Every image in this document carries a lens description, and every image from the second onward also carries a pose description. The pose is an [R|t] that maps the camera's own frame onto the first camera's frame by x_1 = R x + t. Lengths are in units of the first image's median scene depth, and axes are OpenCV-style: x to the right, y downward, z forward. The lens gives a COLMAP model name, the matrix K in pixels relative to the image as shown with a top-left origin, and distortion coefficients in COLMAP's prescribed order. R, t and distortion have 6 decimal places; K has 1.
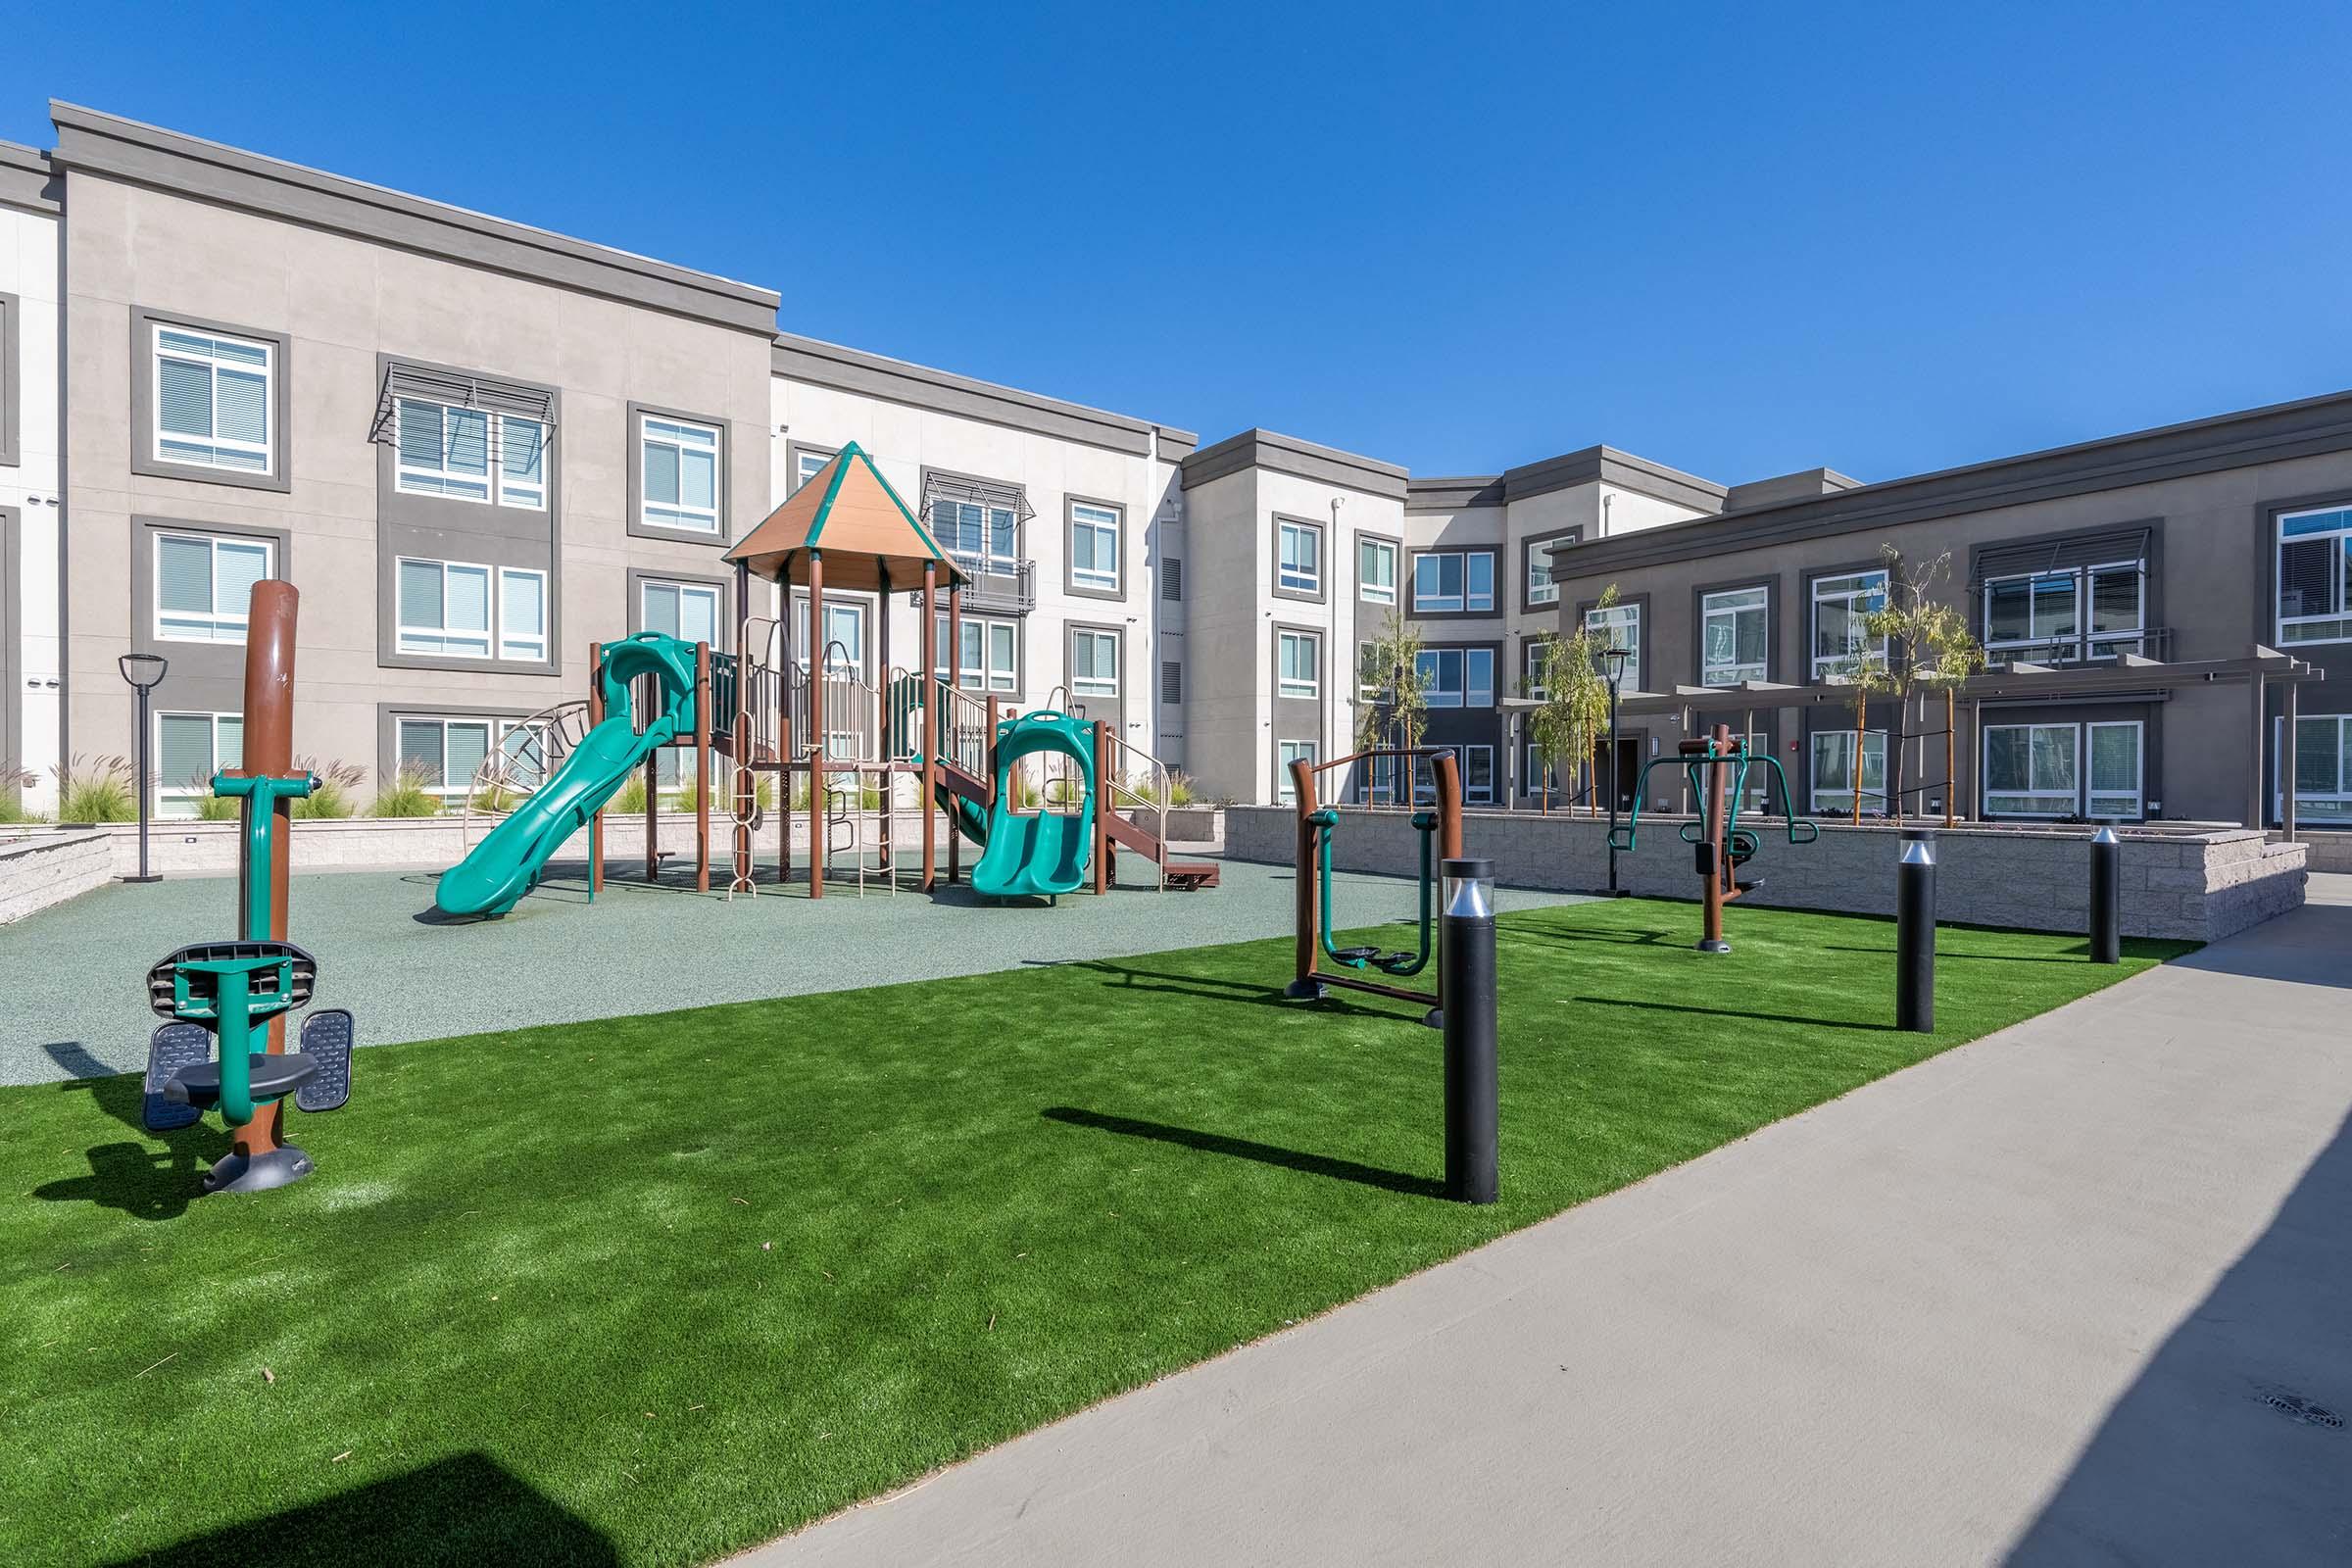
lens RADIAL K [[1041.6, 0, 1170.5], [0, 1041.6, 772.4], [0, 0, 1]] dist [0.007224, 0.000439]
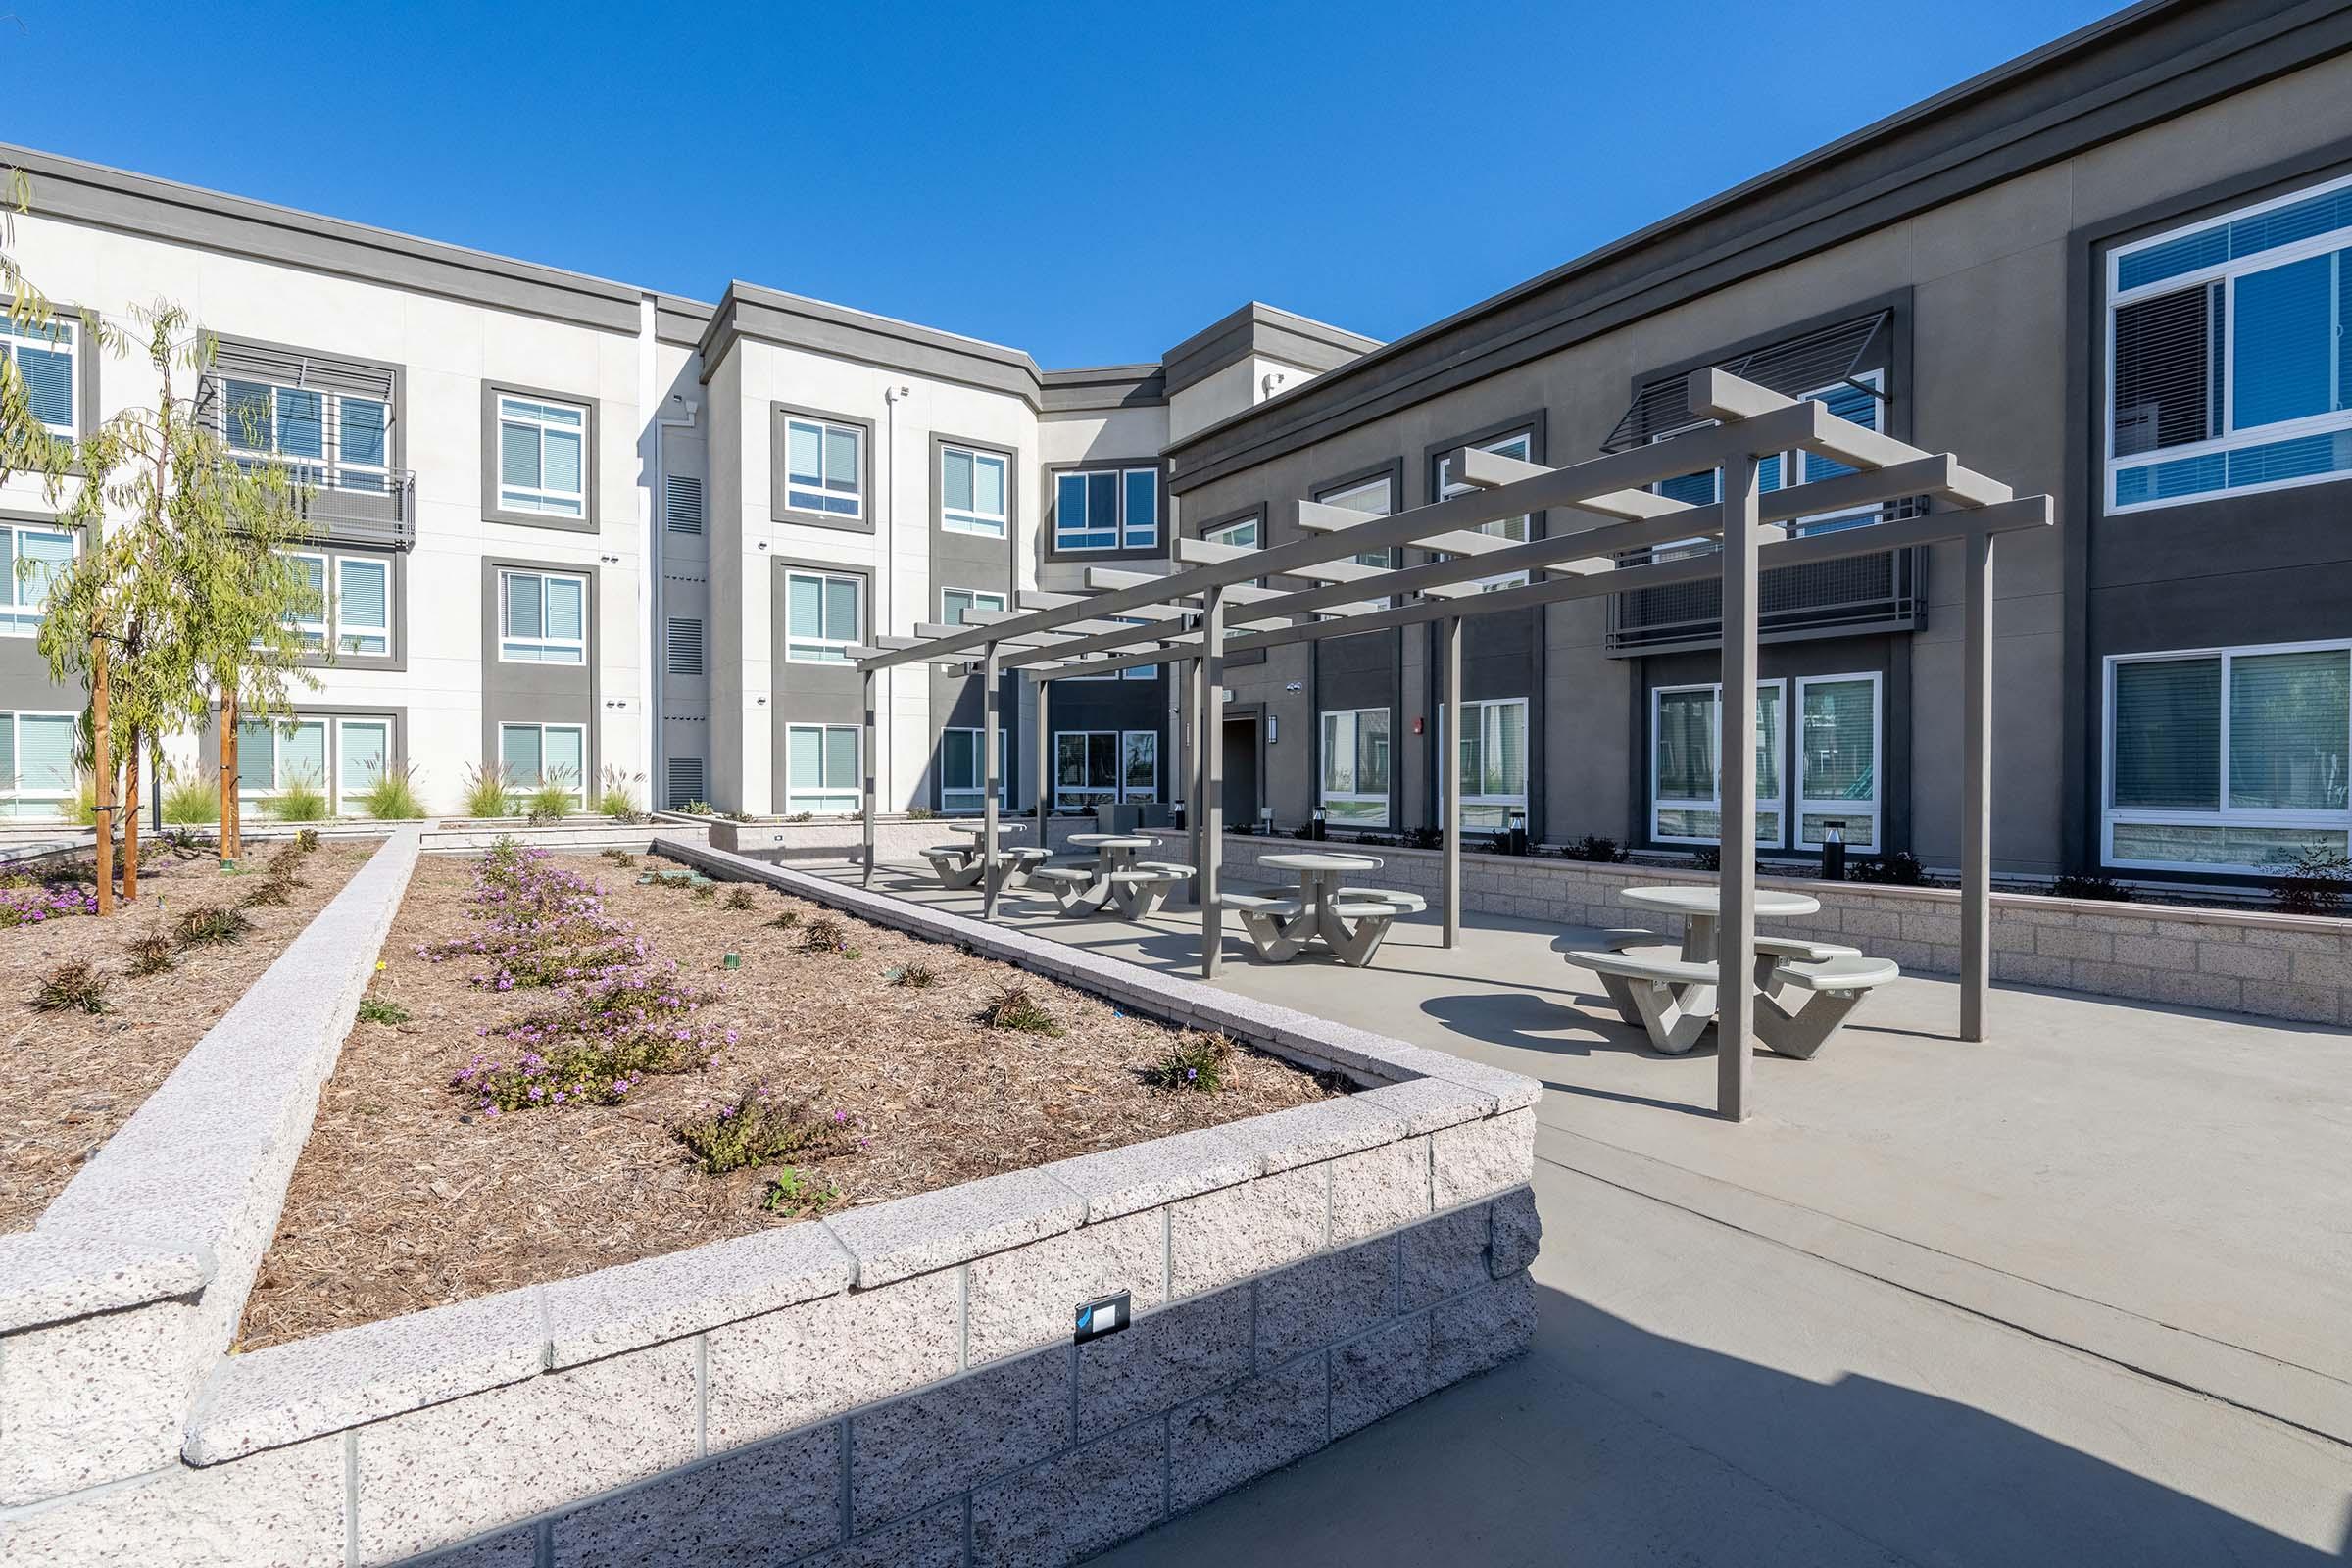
lens RADIAL K [[1041.6, 0, 1138.0], [0, 1041.6, 779.0], [0, 0, 1]] dist [0.007224, 0.000439]
pose [[0.998478, -0.007091, -0.054697, 0.369503], [0.007494, 0.999946, 0.007165, 0.007061], [0.054643, -0.007564, 0.998477, 0.276904]]
